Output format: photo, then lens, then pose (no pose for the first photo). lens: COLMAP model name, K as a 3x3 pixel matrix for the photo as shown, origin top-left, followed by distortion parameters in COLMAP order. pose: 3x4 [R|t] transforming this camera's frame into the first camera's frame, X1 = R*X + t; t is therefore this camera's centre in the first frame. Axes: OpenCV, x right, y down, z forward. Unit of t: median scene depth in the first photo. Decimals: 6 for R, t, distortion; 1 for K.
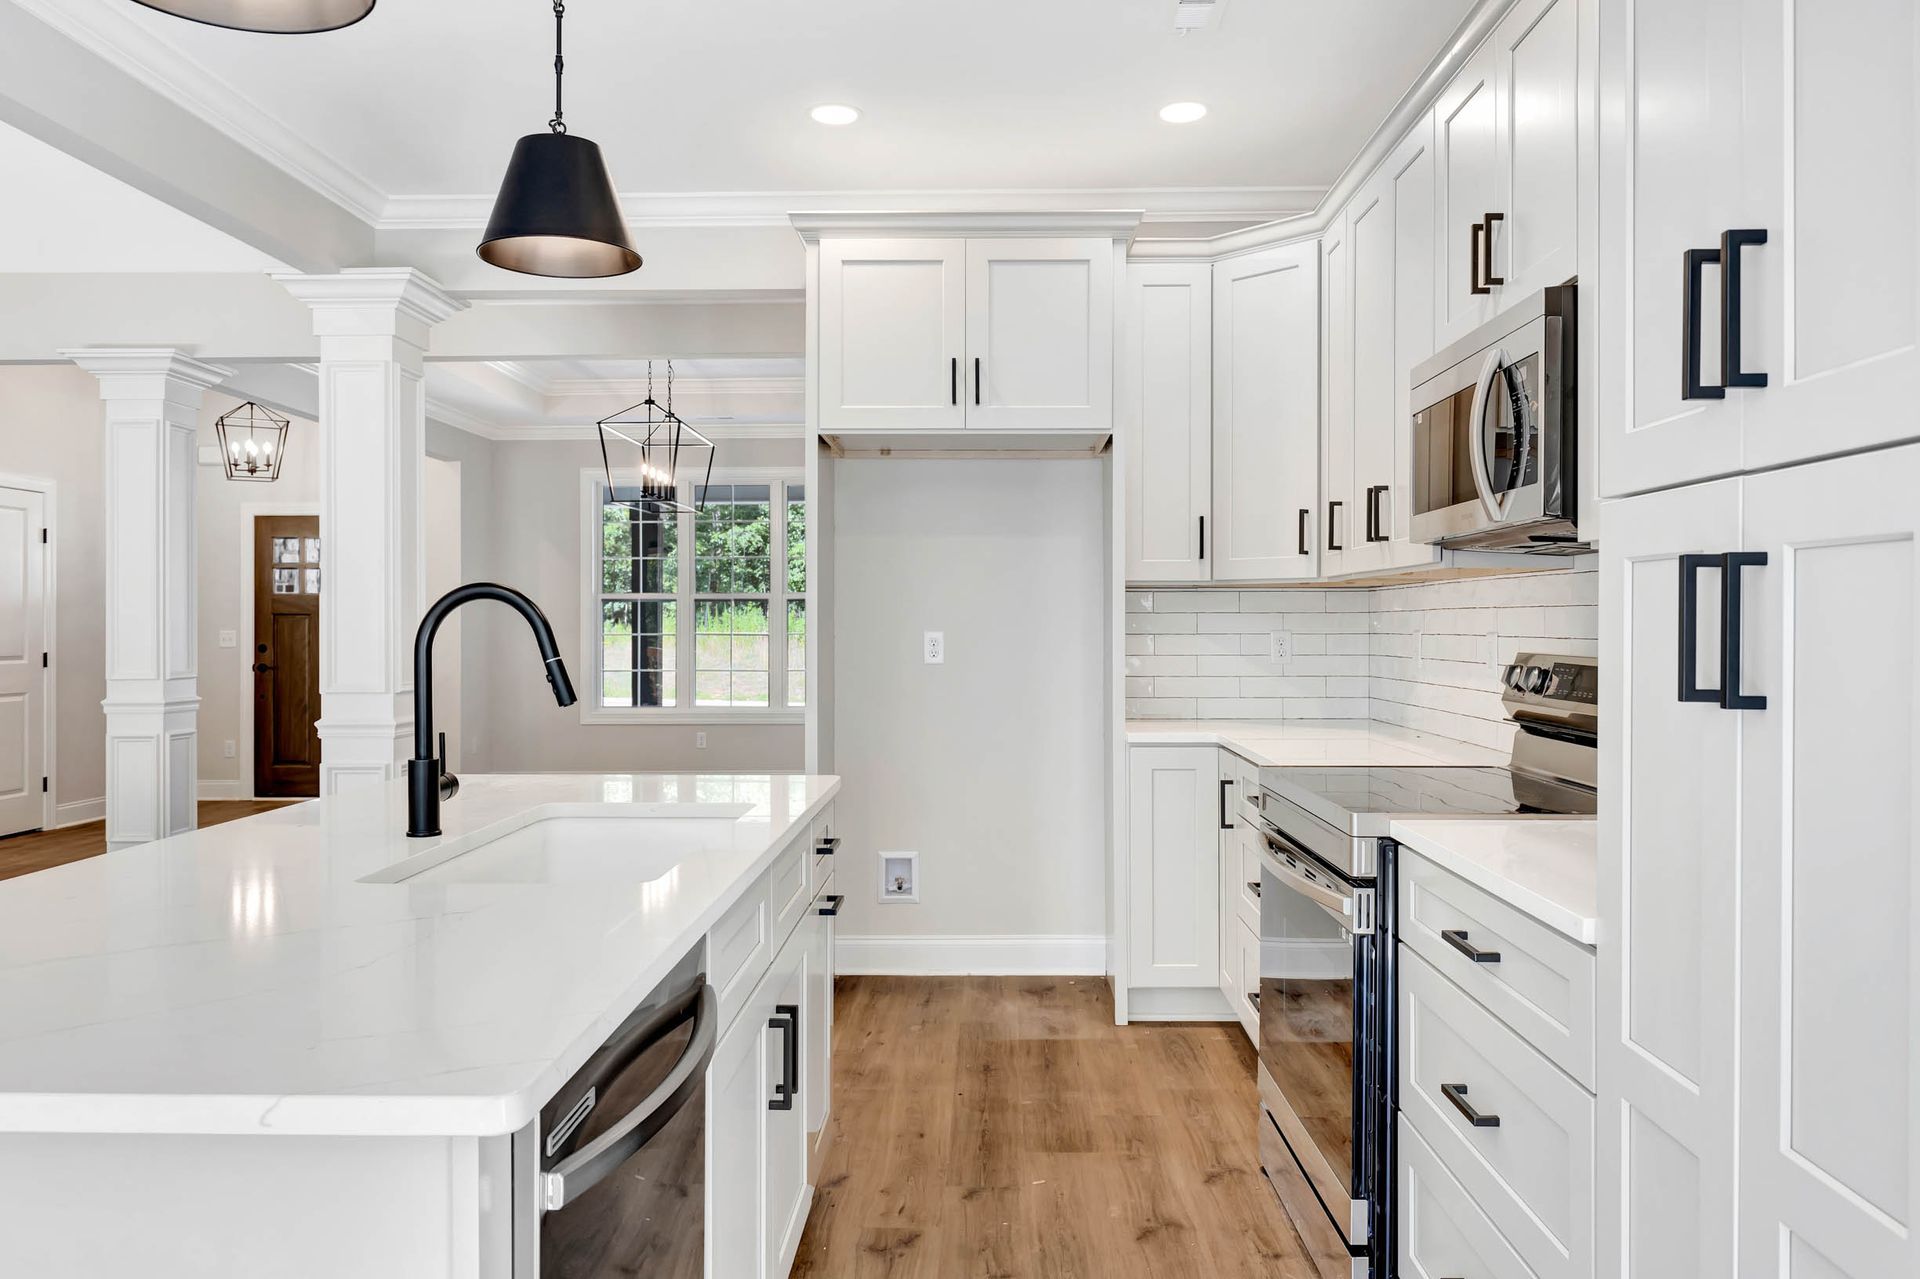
lens RADIAL K [[1322.8, 0, 960.0], [0, 1322.8, 639.5], [0, 0, 1]] dist [-0.011016, -0.004658]
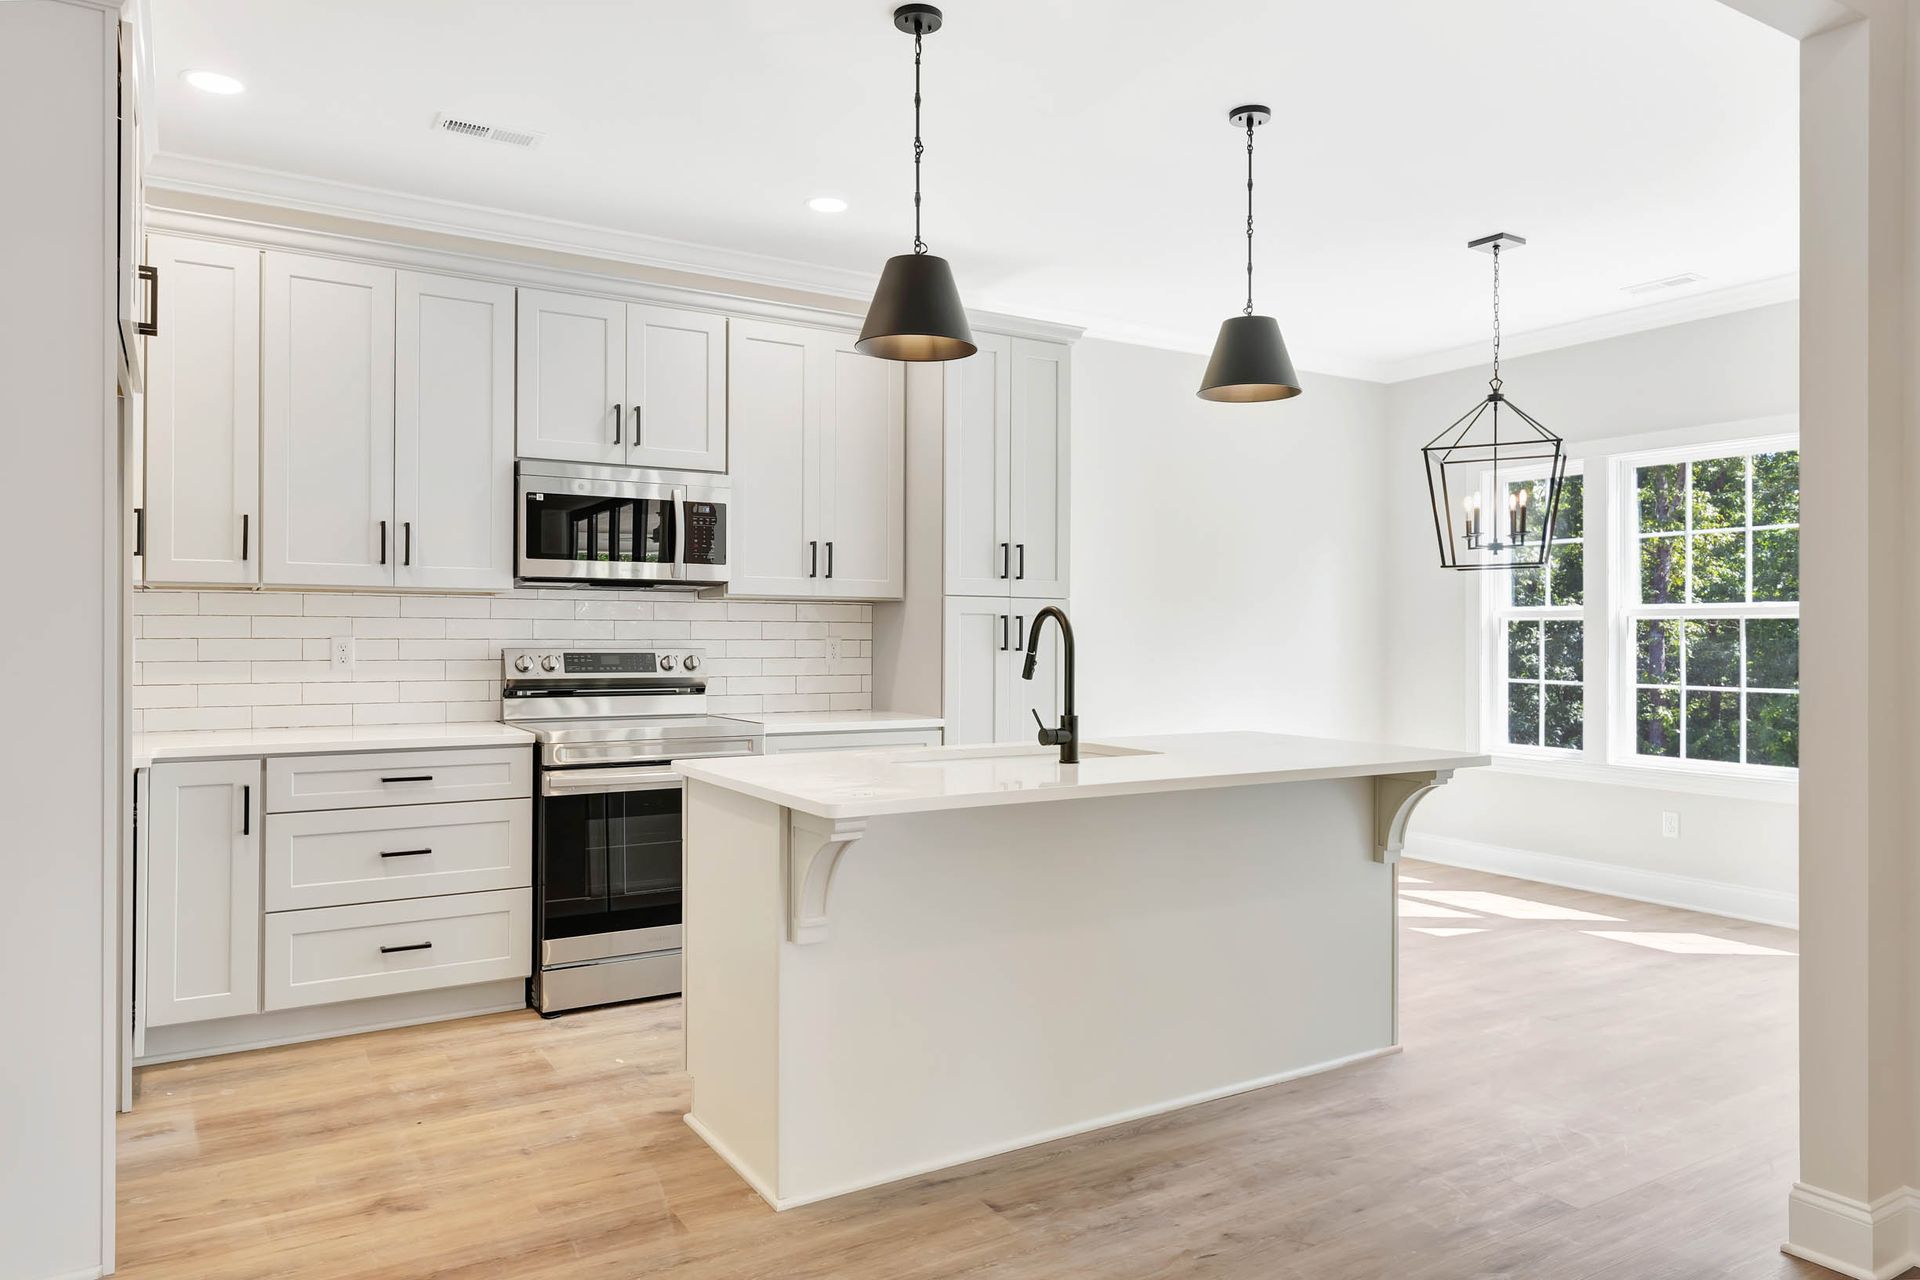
lens RADIAL K [[1292.8, 0, 960.0], [0, 1292.8, 640.0], [0, 0, 1]] dist [-0.004629, -0.001732]
pose [[-0.544757, -0.002423, 0.838590, -1.003337], [0.008347, 0.999931, 0.008312, -0.006960], [-0.838552, 0.011528, -0.544699, 1.193458]]
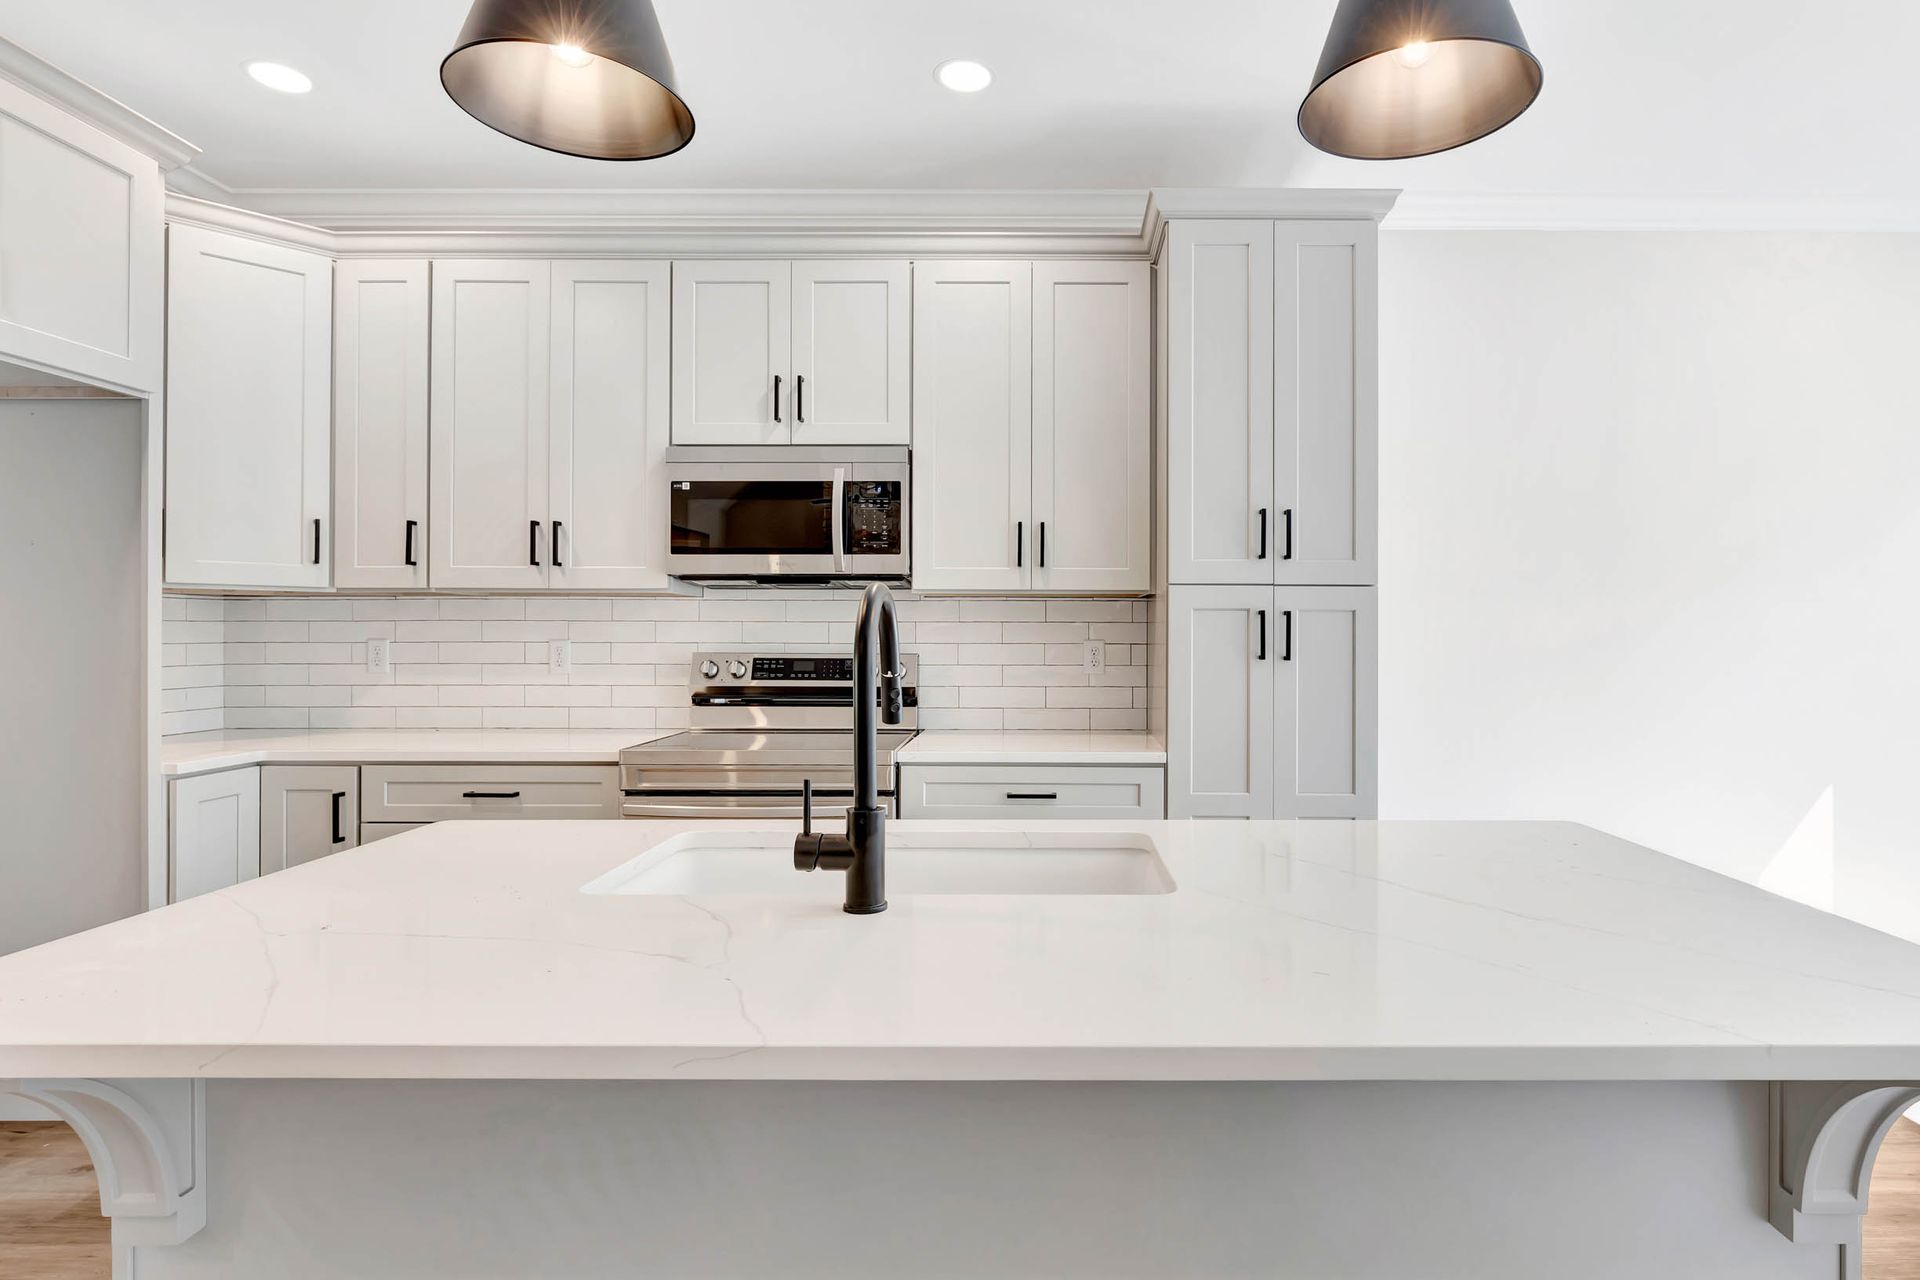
lens RADIAL K [[994.7, 0, 1033.7], [0, 994.7, 633.1], [0, 0, 1]] dist [-0.003317, -0.000512]
pose [[-0.021362, 0.002775, 0.999768, -0.600520], [0.011028, 0.999936, -0.002540, -0.003986], [-0.999711, 0.010971, -0.021392, 0.554614]]
